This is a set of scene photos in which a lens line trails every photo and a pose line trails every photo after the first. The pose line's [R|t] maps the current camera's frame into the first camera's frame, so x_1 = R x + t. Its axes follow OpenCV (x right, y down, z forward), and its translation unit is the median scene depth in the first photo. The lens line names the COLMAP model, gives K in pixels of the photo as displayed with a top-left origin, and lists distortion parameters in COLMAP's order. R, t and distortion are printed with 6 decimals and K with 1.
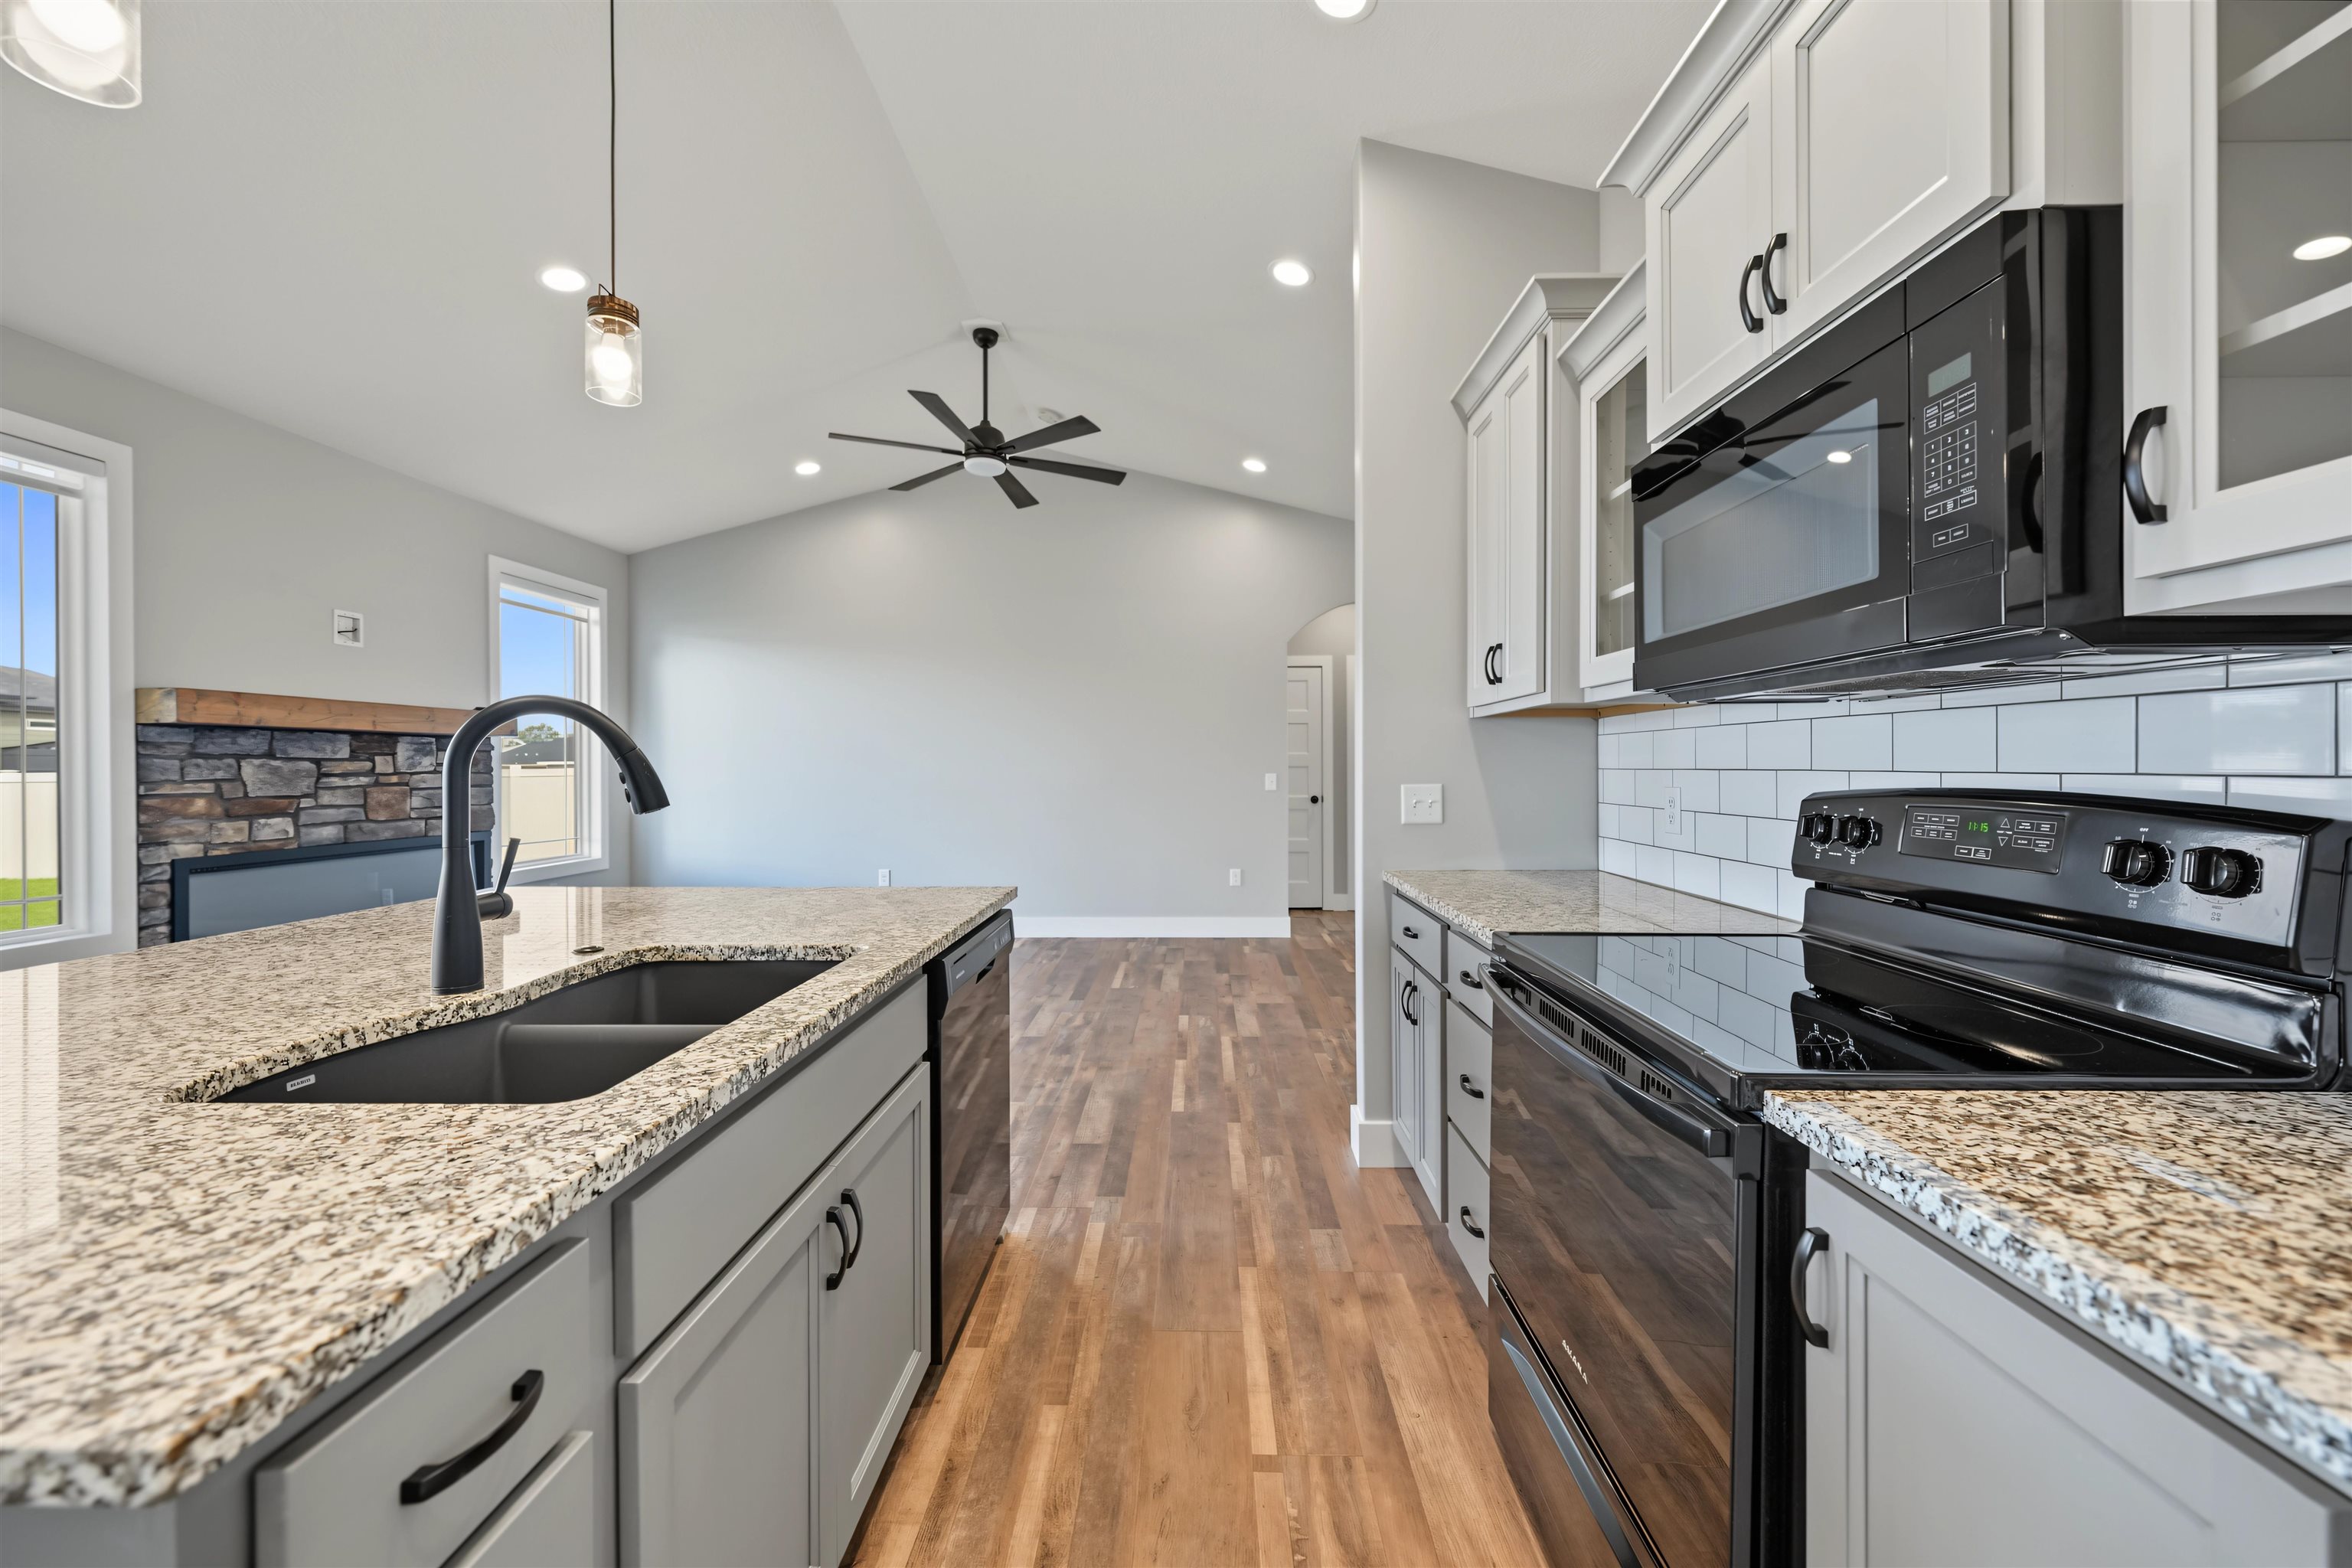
lens RADIAL K [[901.2, 0, 1185.7], [0, 901.2, 767.3], [0, 0, 1]] dist [-0.002140, 0.000455]
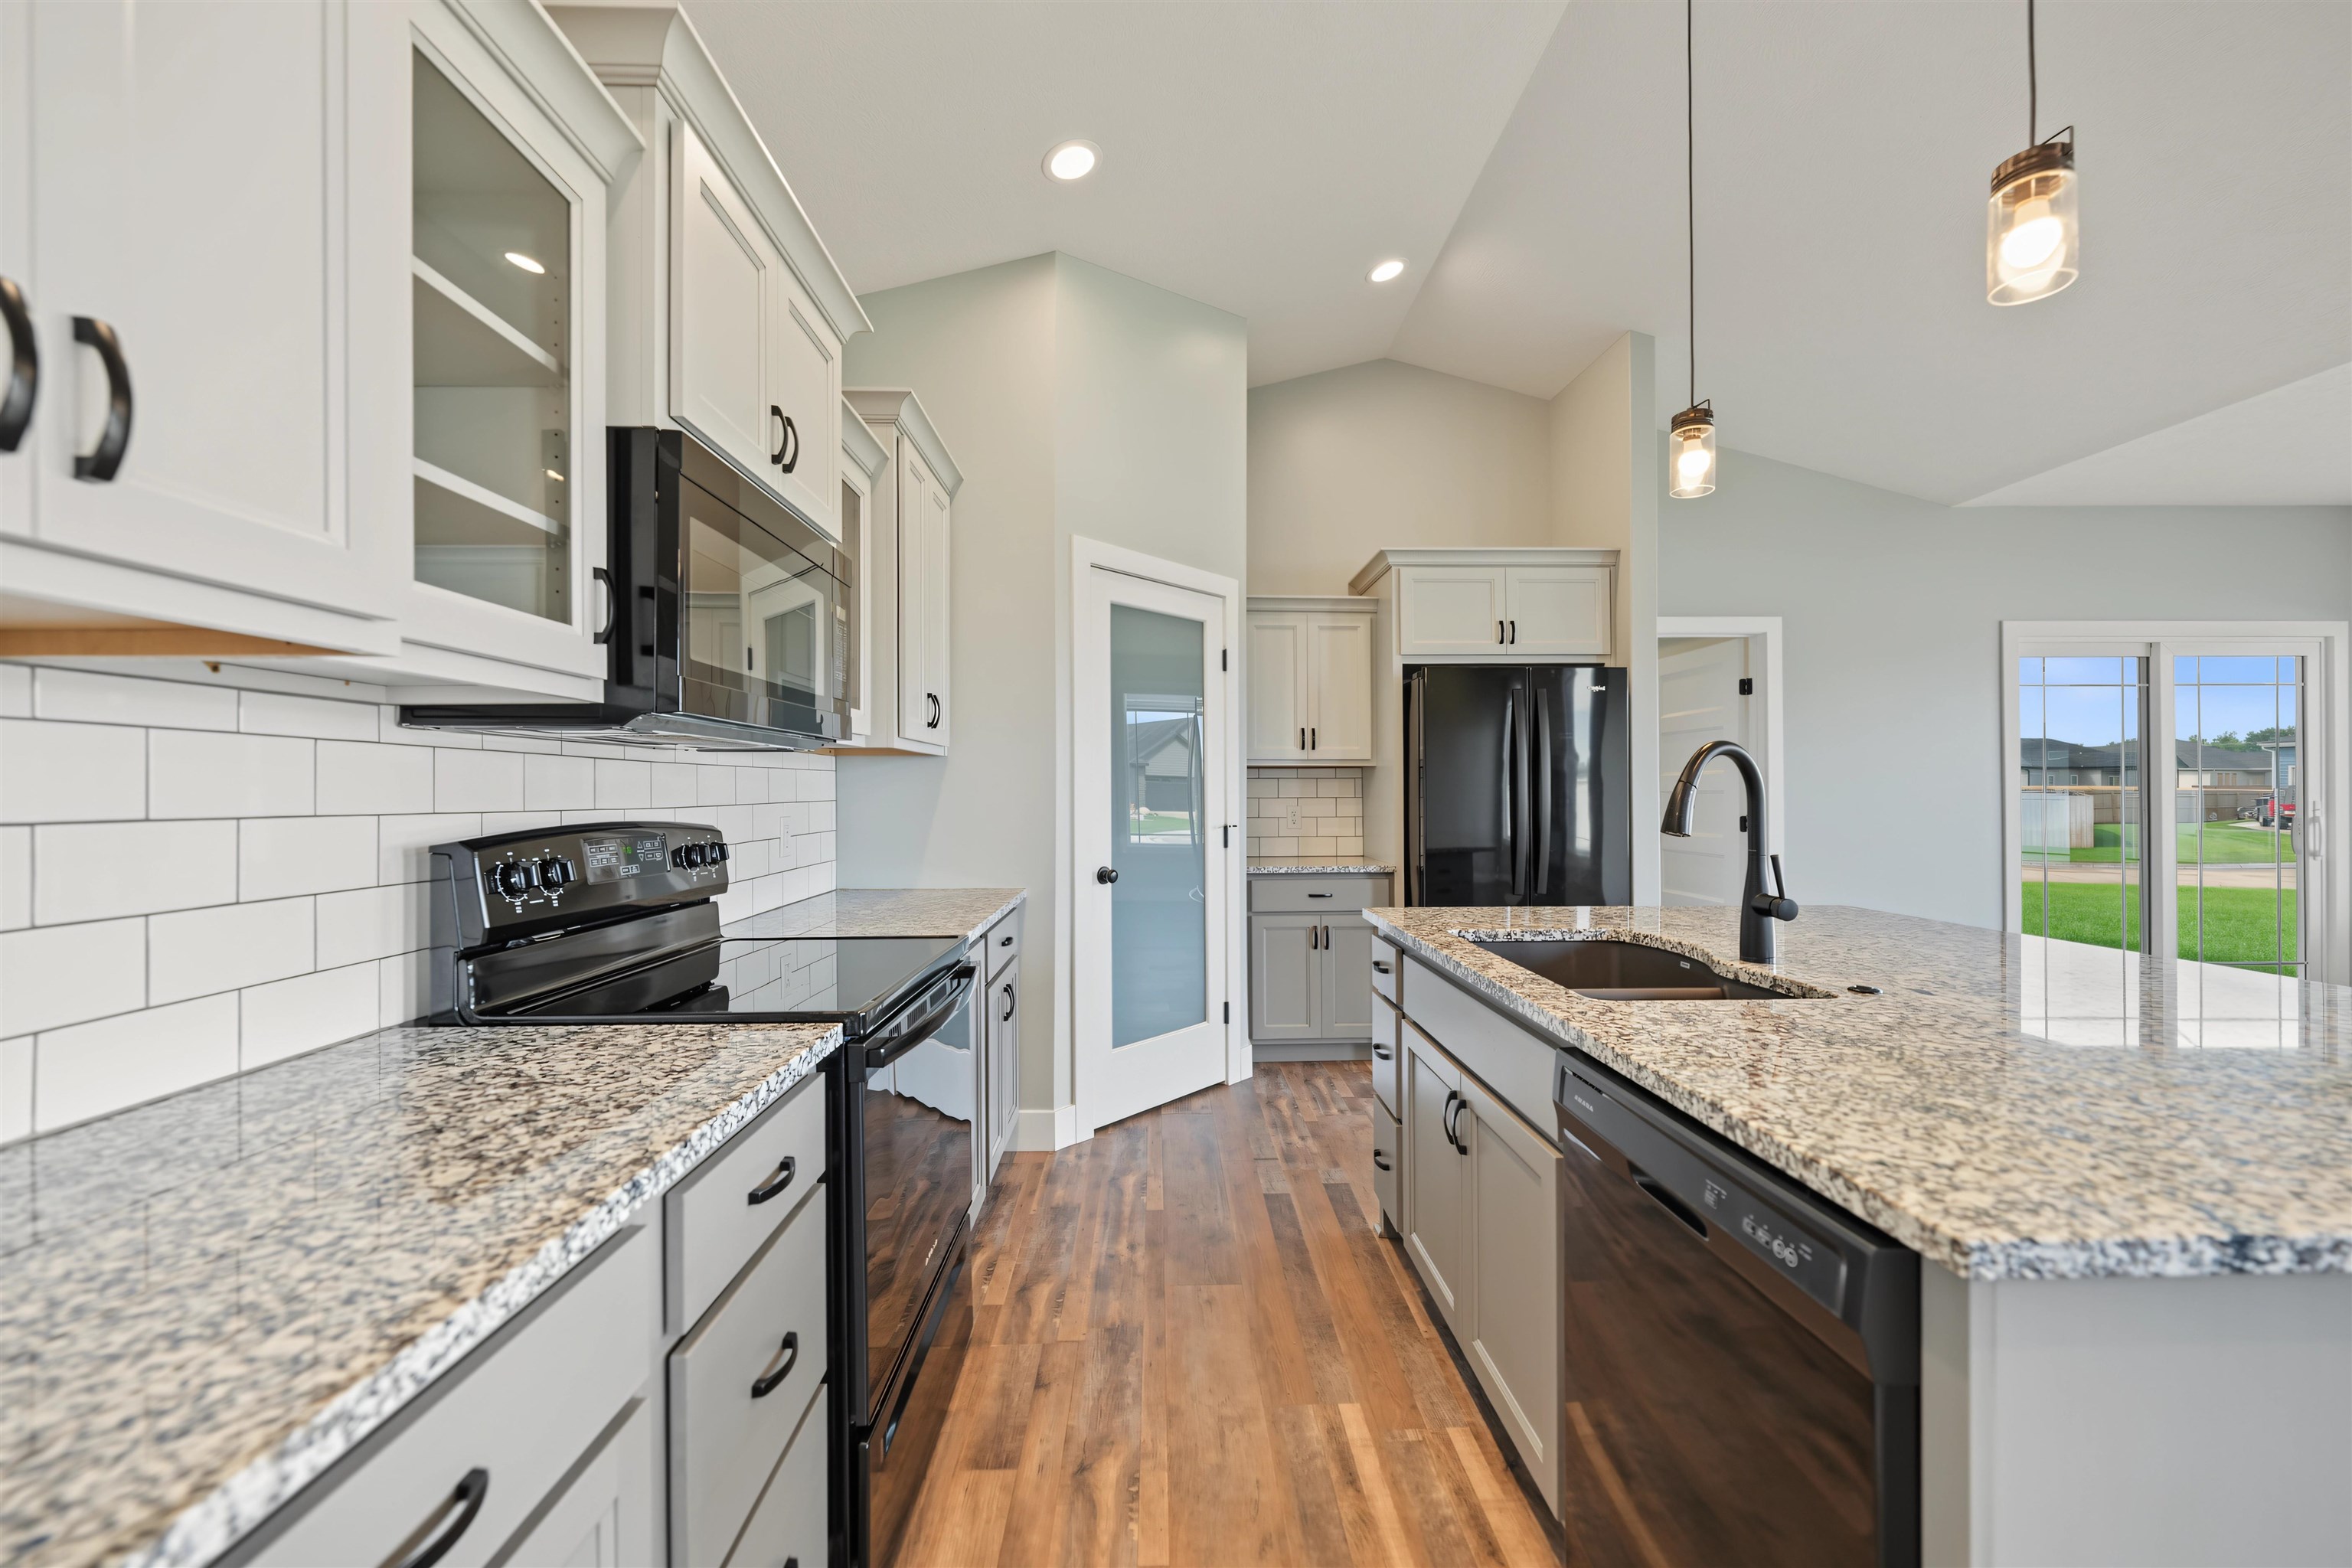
lens RADIAL K [[913.6, 0, 1182.8], [0, 913.6, 790.3], [0, 0, 1]] dist [-0.002819, 0.000607]
pose [[-0.998709, 0.007713, -0.050205, 0.040591], [0.007765, 0.999970, -0.000828, -0.005022], [0.050197, -0.001217, -0.998739, 0.790696]]
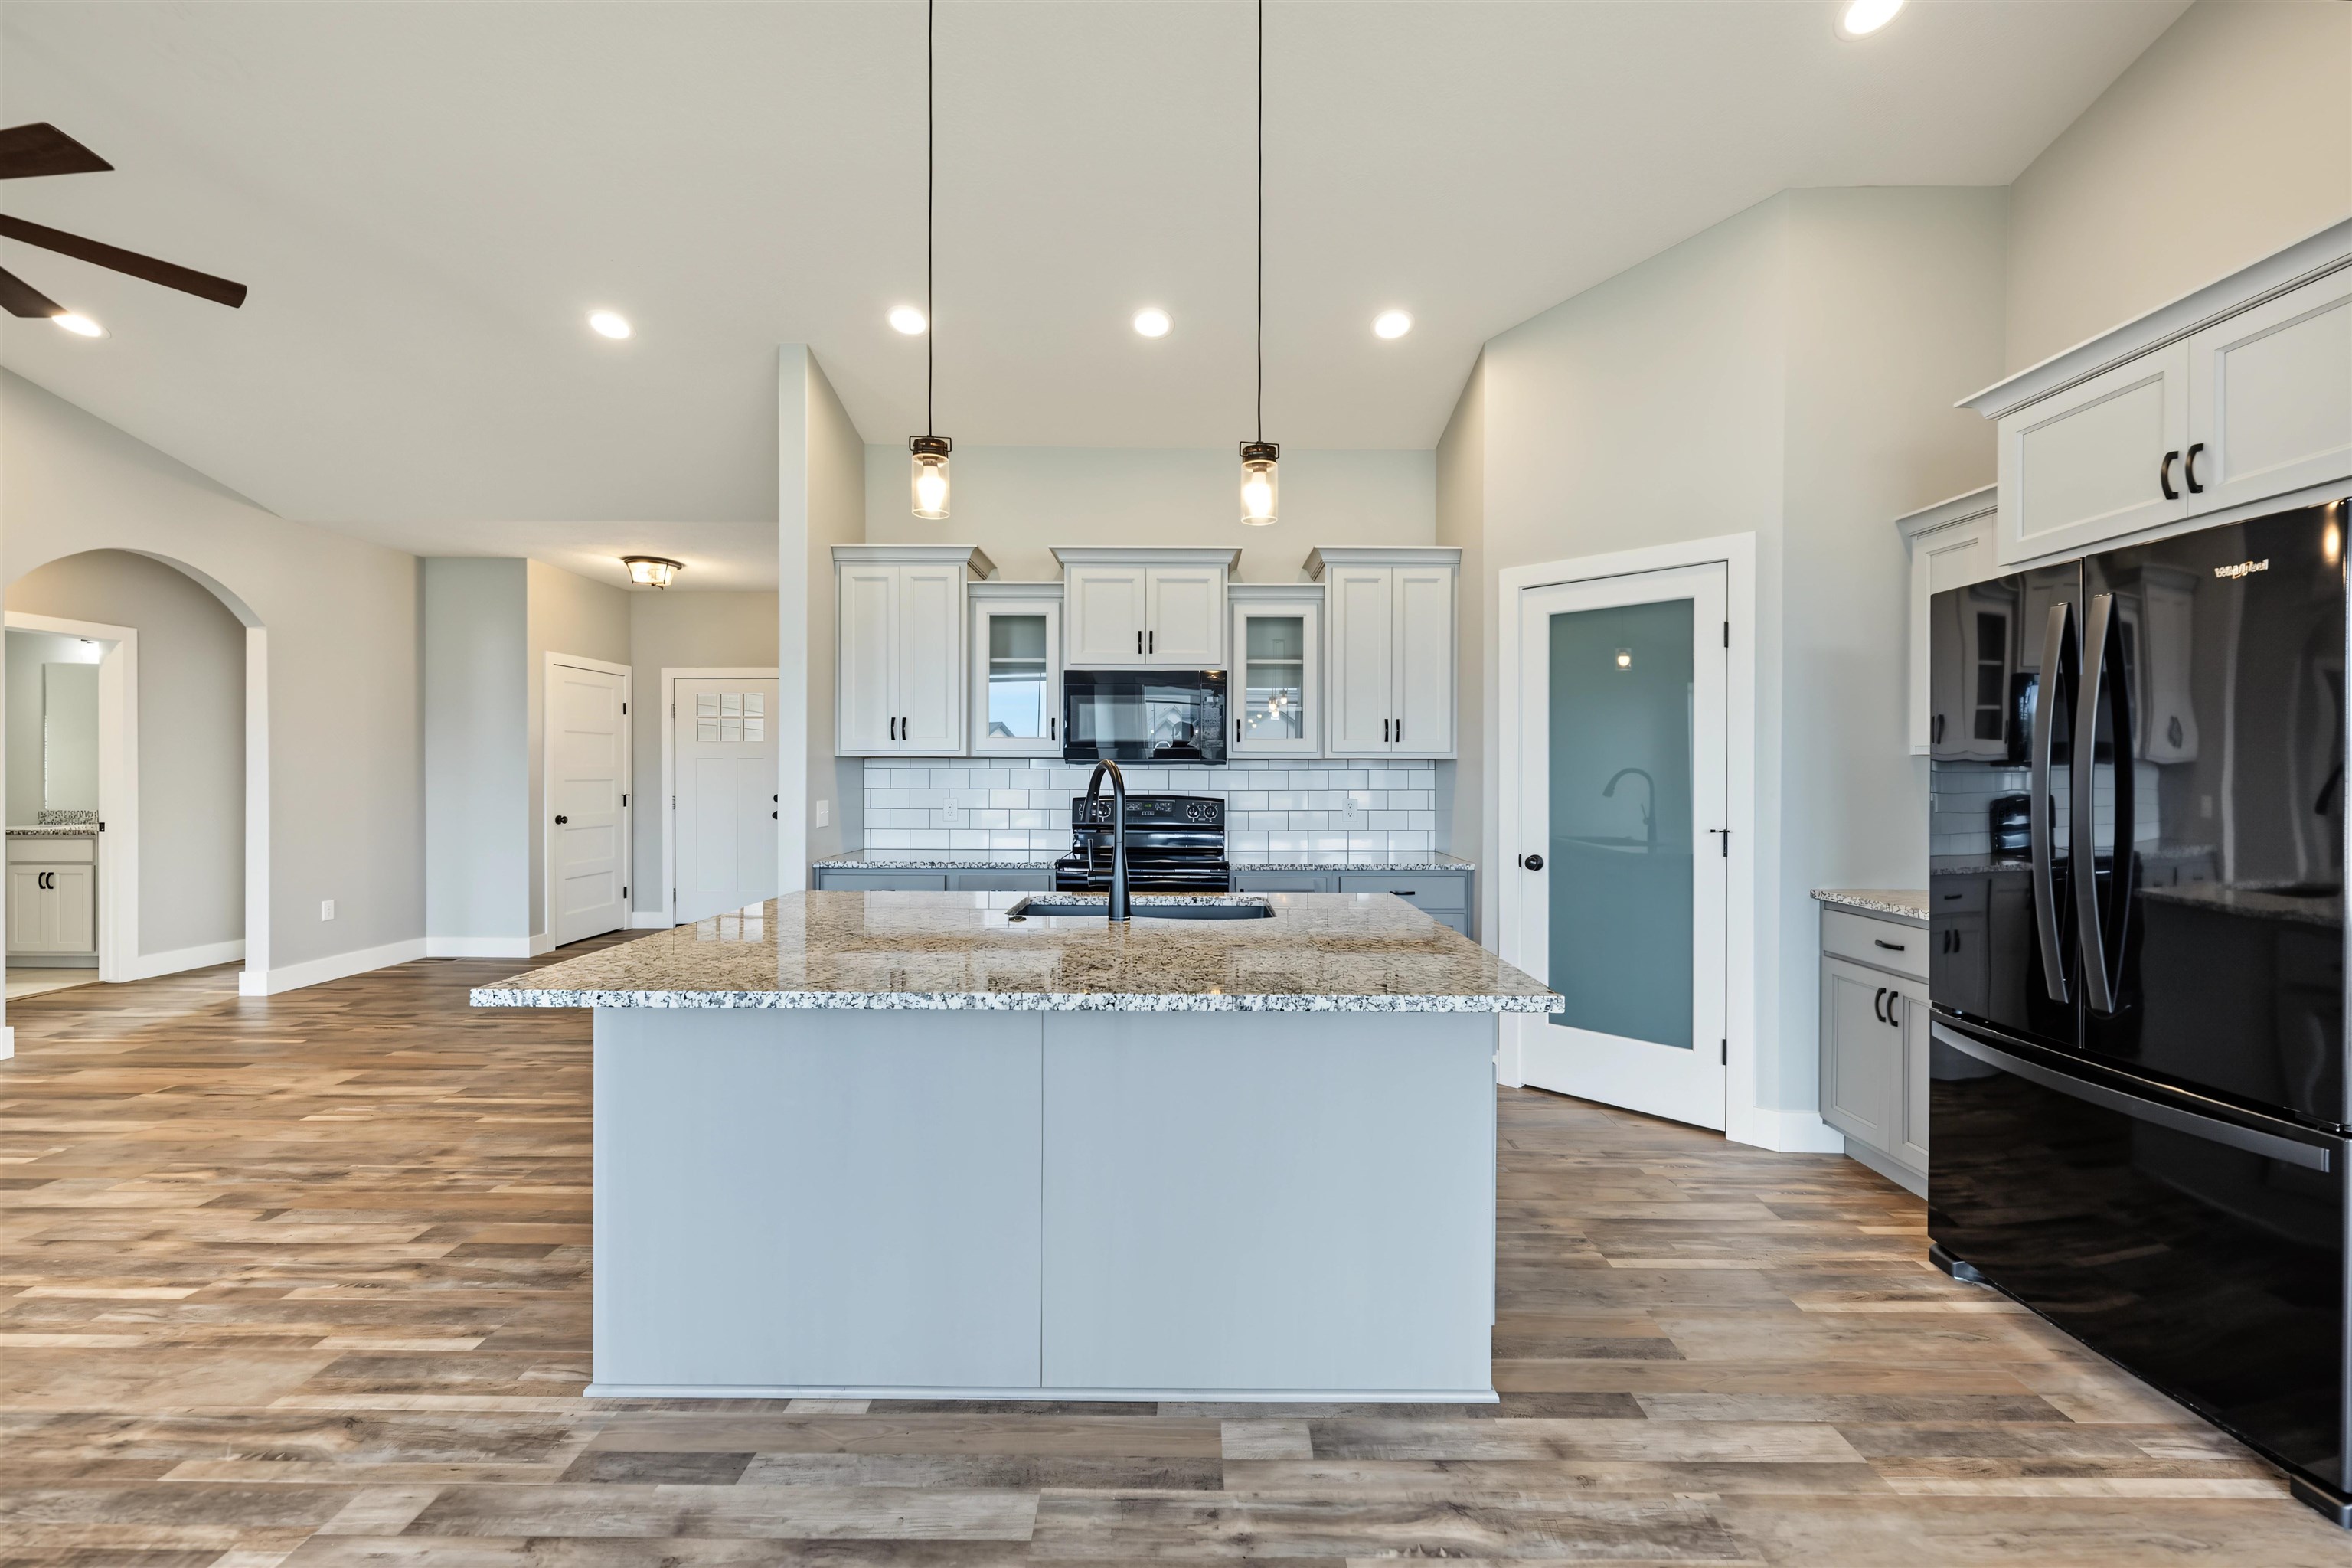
lens RADIAL K [[935.1, 0, 1179.5], [0, 935.1, 782.0], [0, 0, 1]] dist [0.002581, -0.001766]
pose [[-0.014006, -0.005717, 0.999886, -0.922800], [-0.001552, 0.999983, 0.005696, -0.016349], [-0.999901, -0.001472, -0.014015, 0.308915]]
